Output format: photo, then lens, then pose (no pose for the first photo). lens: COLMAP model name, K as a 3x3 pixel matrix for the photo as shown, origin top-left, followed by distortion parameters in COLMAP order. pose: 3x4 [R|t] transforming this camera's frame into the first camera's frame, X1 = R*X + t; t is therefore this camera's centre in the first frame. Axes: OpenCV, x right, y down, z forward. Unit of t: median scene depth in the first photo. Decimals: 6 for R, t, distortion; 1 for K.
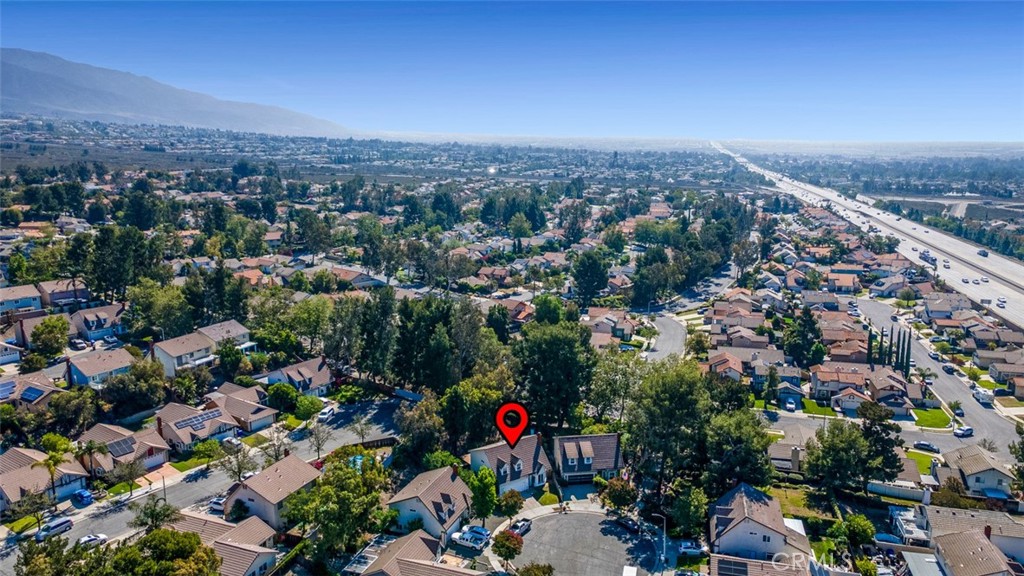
lens RADIAL K [[752.8, 0, 510.9], [0, 752.8, 288.4], [0, 0, 1]] dist [-0.000500, -0.000111]
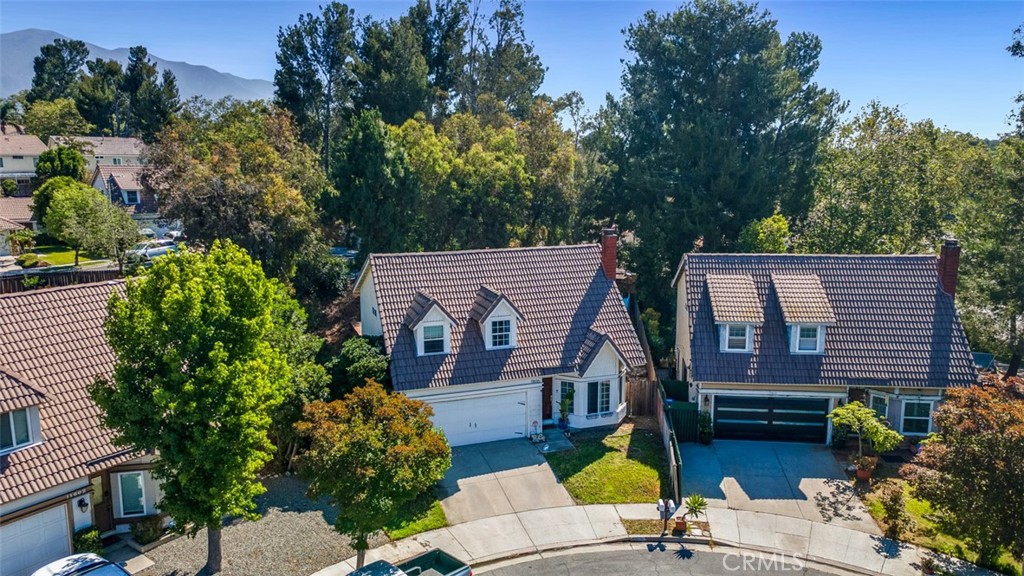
lens RADIAL K [[753.6, 0, 514.5], [0, 753.6, 288.2], [0, 0, 1]] dist [-0.014364, -0.001405]
pose [[0.970684, 0.048010, -0.235517, 0.069183], [-0.059893, 0.997254, -0.043560, 0.230356], [0.232779, 0.056389, 0.970893, 0.759971]]
